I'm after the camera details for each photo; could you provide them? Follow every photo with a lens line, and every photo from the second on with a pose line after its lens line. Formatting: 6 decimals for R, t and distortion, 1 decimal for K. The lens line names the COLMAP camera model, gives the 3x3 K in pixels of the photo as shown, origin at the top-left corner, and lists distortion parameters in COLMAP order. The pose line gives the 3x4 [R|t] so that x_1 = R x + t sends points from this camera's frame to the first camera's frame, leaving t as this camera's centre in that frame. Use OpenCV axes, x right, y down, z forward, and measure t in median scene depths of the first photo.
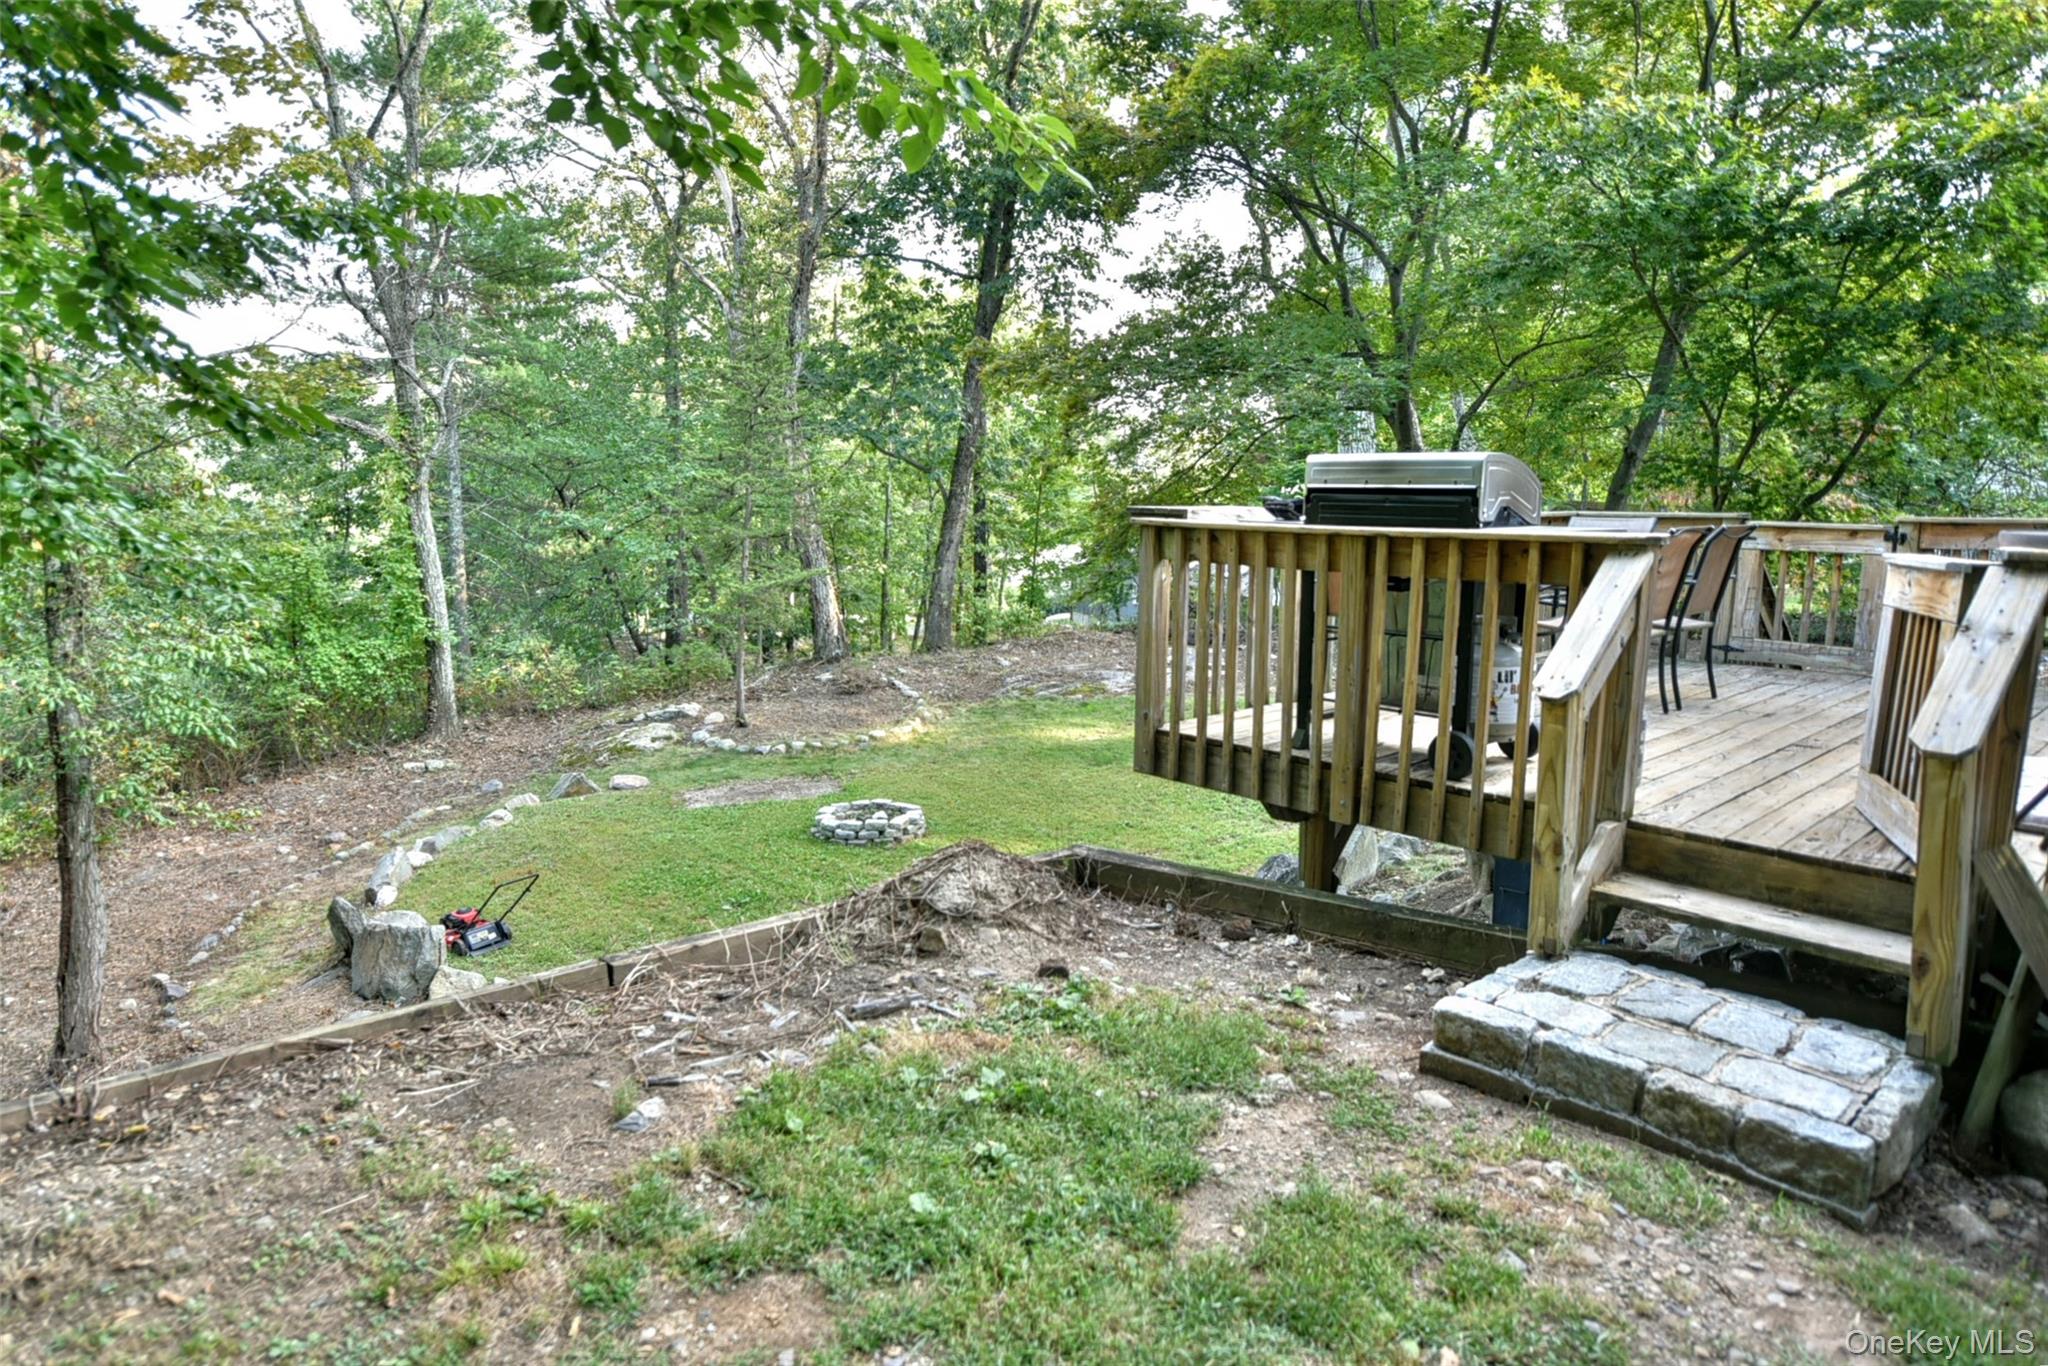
lens RADIAL K [[1232.0, 0, 1022.4], [0, 1232.0, 687.0], [0, 0, 1]] dist [-0.033962, -0.000481]
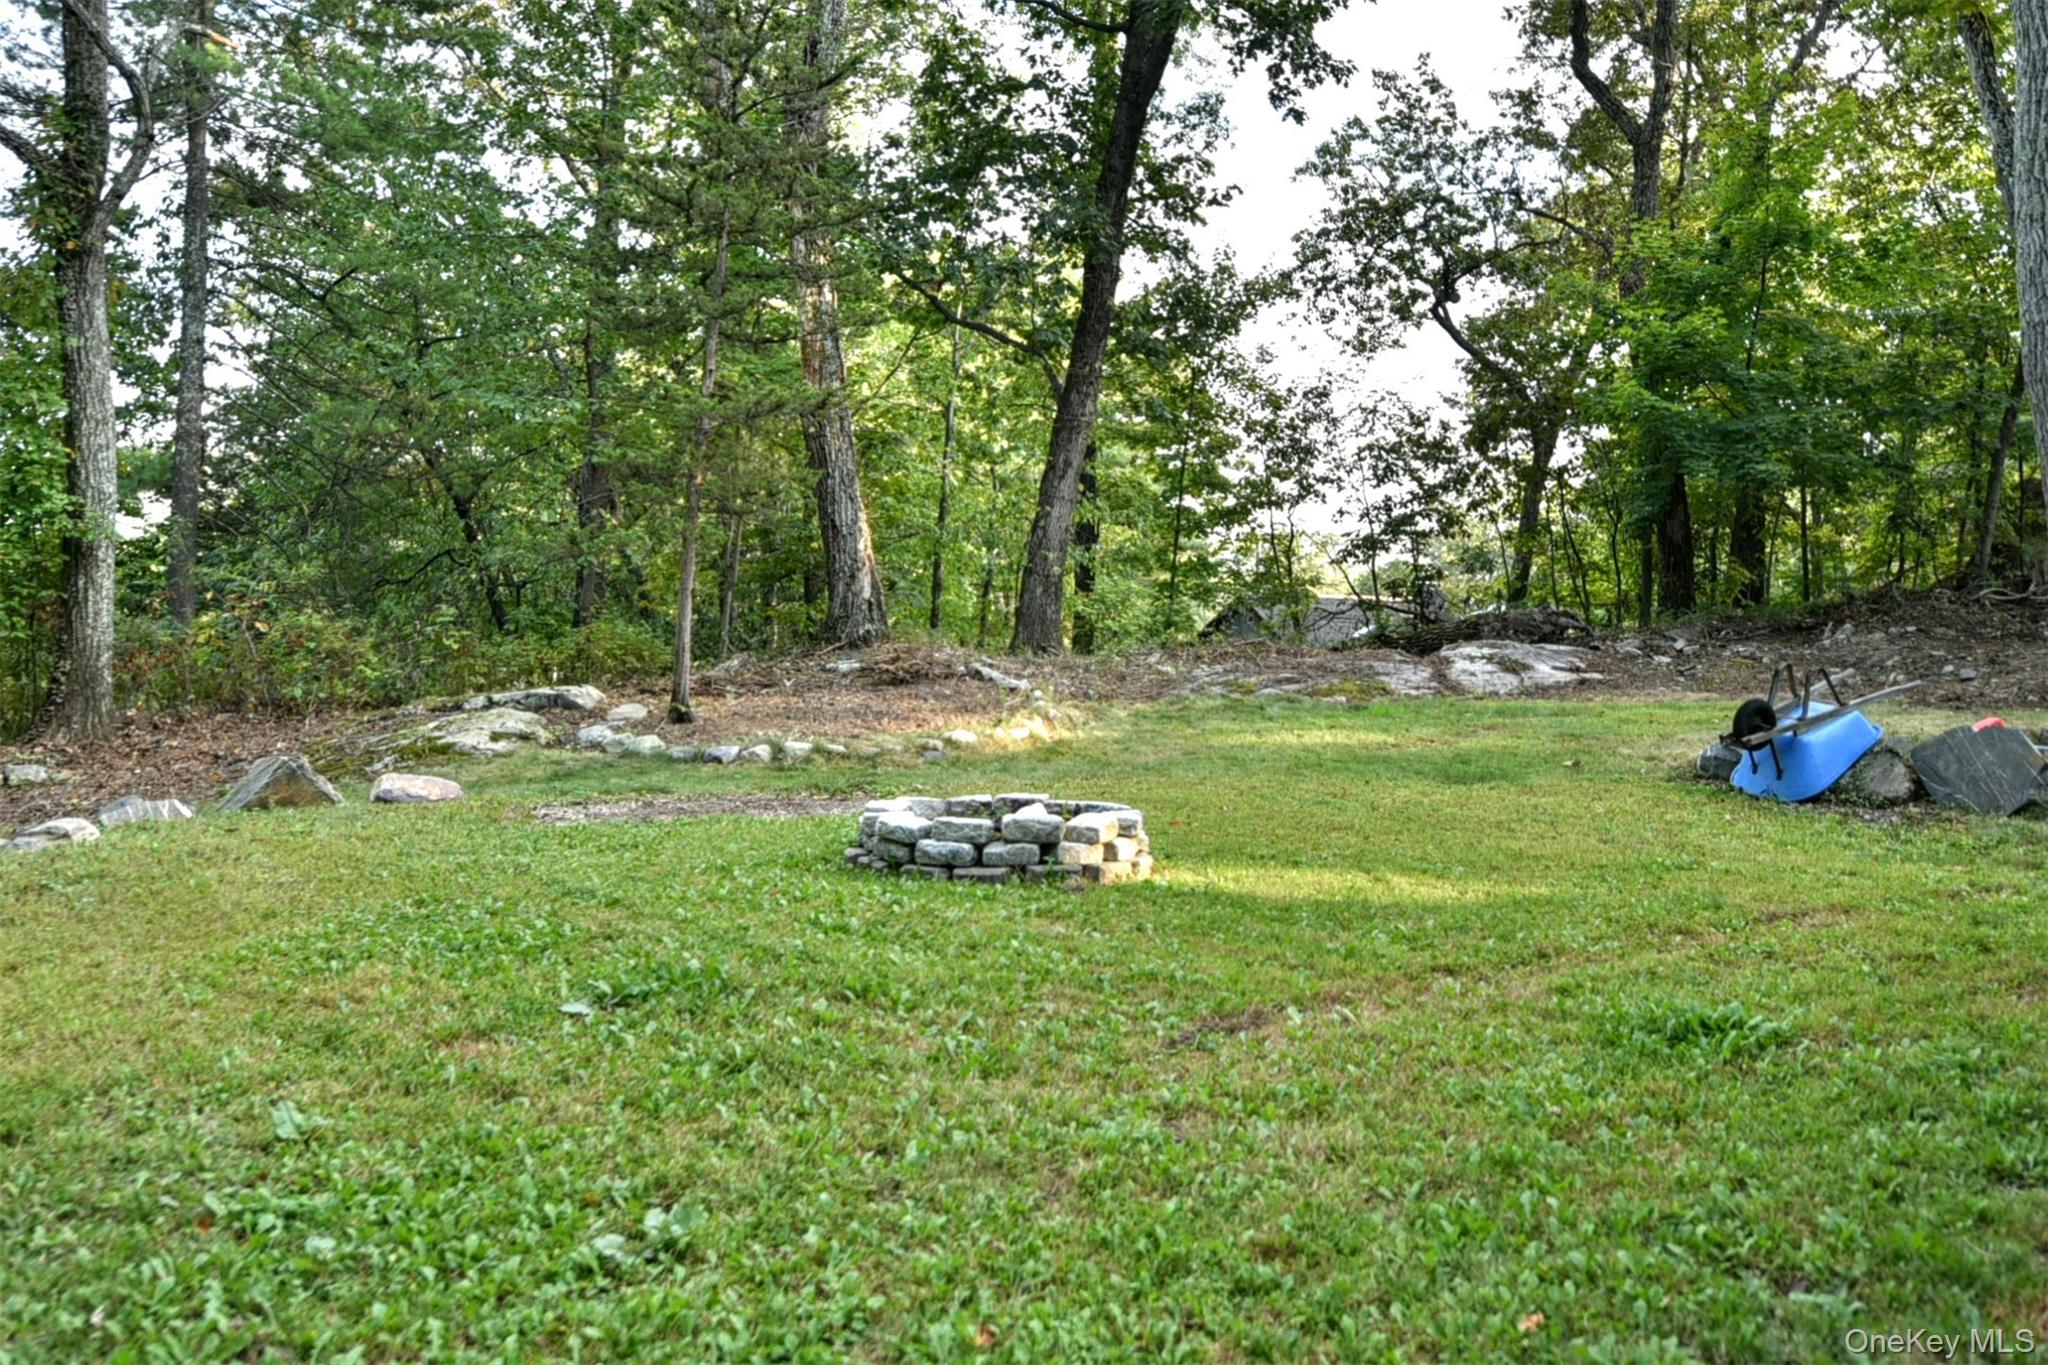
lens RADIAL K [[1349.2, 0, 1025.4], [0, 1349.2, 684.4], [0, 0, 1]] dist [-0.004747, -0.002404]
pose [[0.999477, 0.029424, 0.013433, -0.097637], [-0.026697, 0.984914, -0.170975, 0.105875], [-0.018261, 0.170527, 0.985184, 0.460119]]
